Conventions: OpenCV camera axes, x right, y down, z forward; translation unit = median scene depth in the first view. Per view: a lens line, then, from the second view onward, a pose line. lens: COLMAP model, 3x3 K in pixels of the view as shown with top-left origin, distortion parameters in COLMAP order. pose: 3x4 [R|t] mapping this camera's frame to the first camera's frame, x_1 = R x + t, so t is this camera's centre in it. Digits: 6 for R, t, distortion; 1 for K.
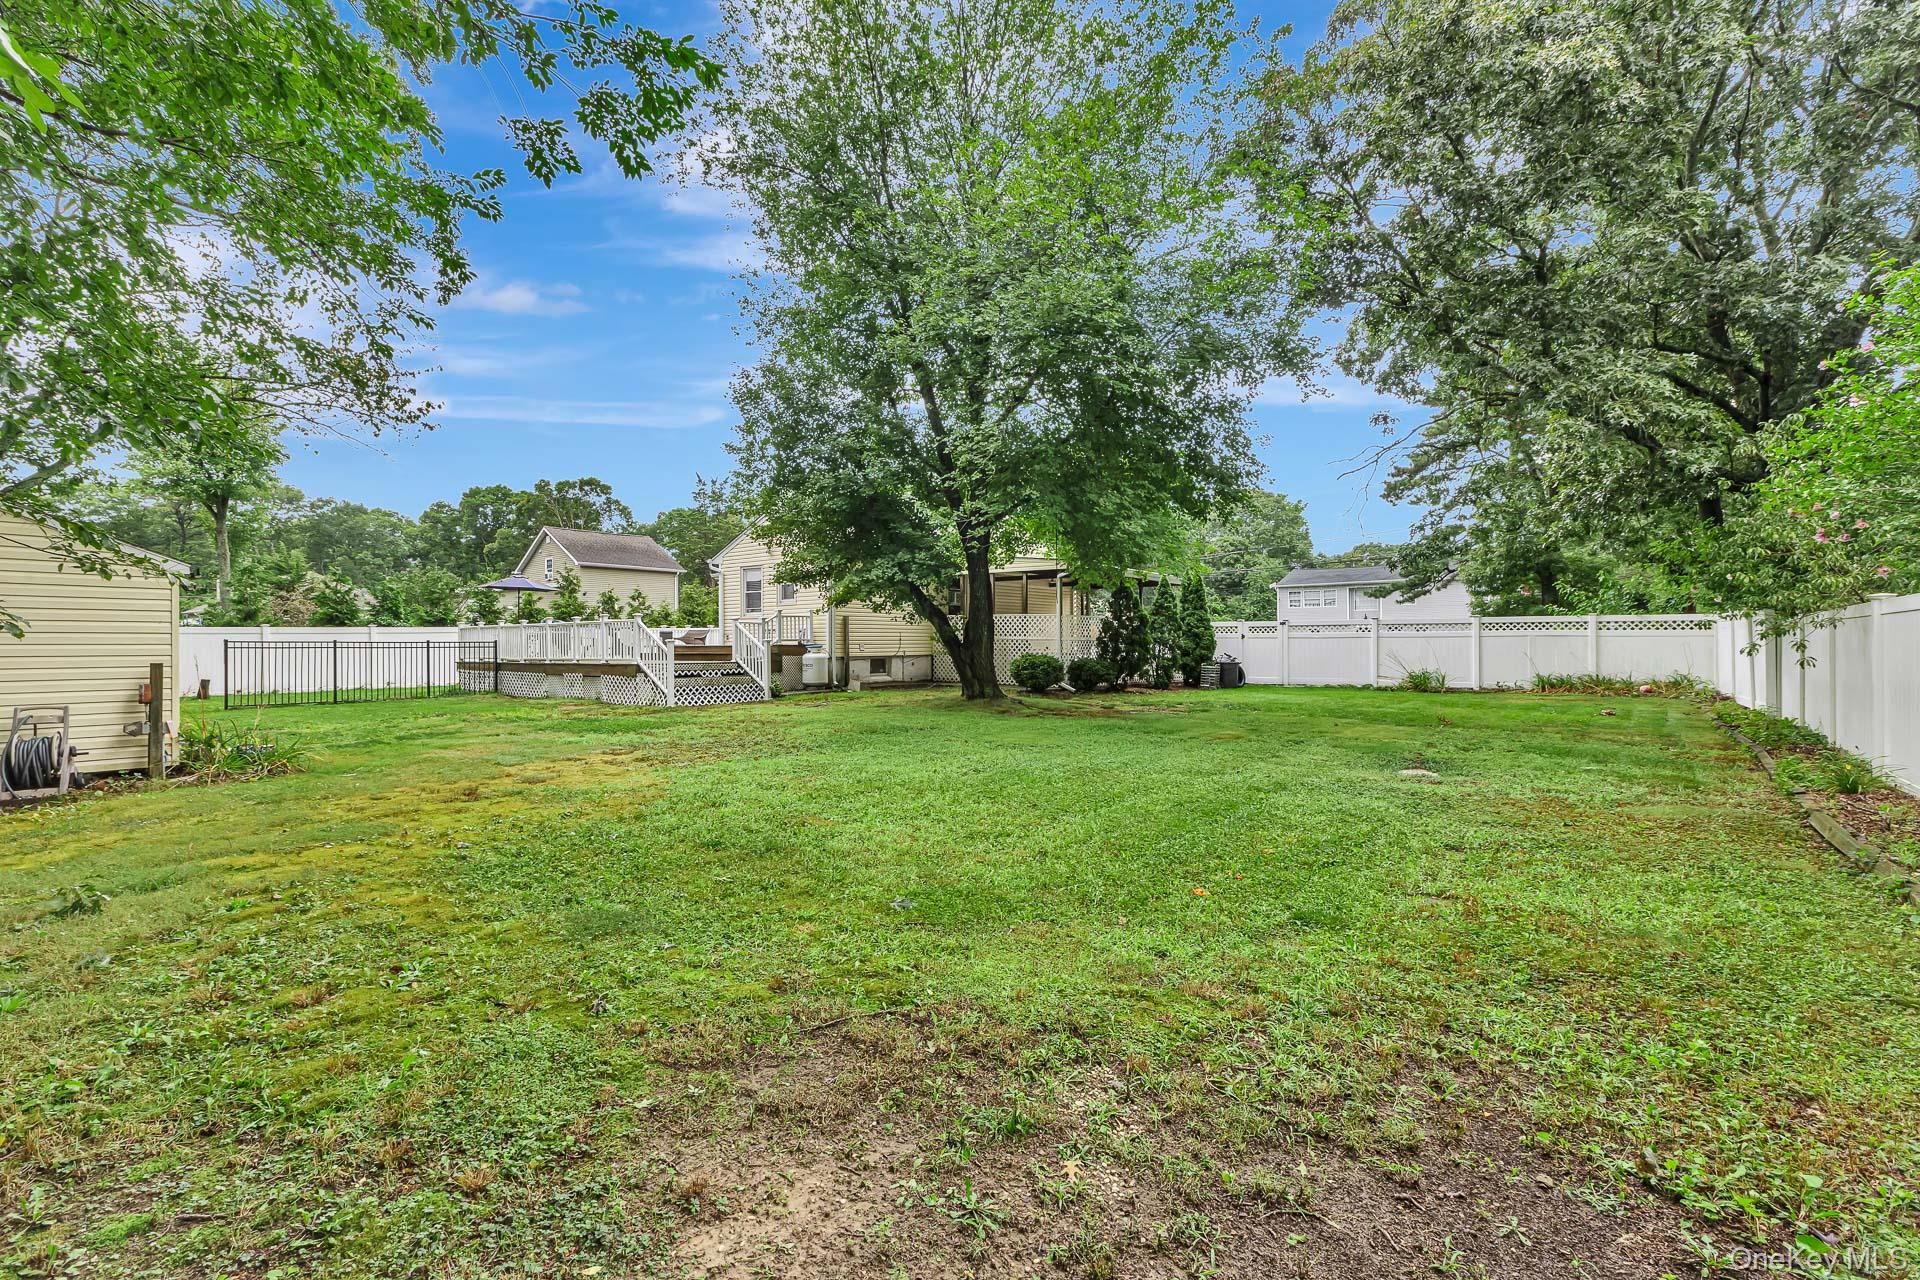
lens RADIAL K [[868.8, 0, 965.3], [0, 868.8, 641.9], [0, 0, 1]] dist [0.001279, 0.000407]
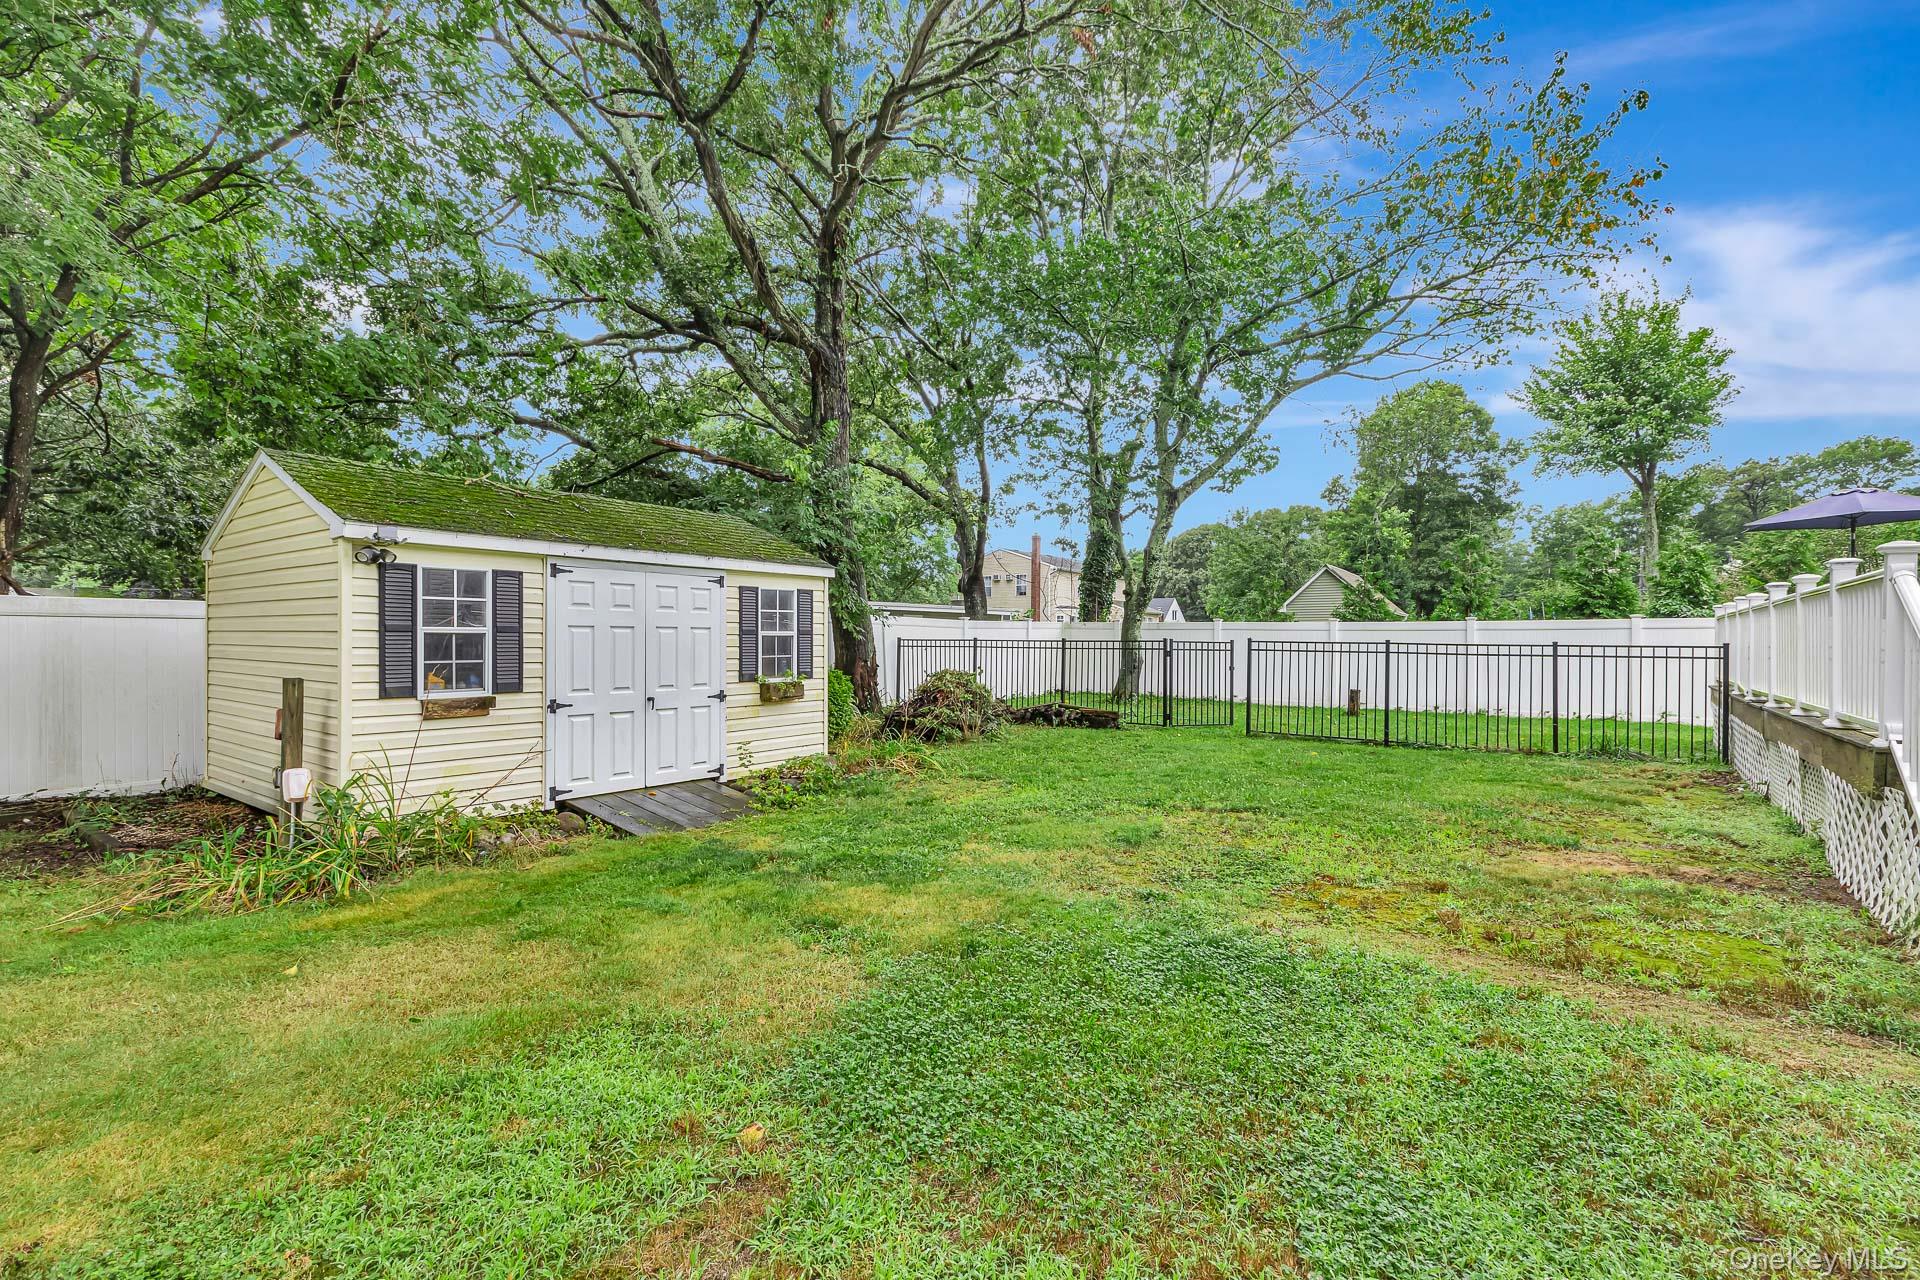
lens RADIAL K [[868.8, 0, 965.3], [0, 868.8, 641.9], [0, 0, 1]] dist [0.001279, 0.000407]
pose [[0.039254, 0.005699, -0.999213, -0.075641], [-0.001162, 0.999983, 0.005657, -0.001515], [0.999229, 0.000939, 0.039260, 0.383688]]
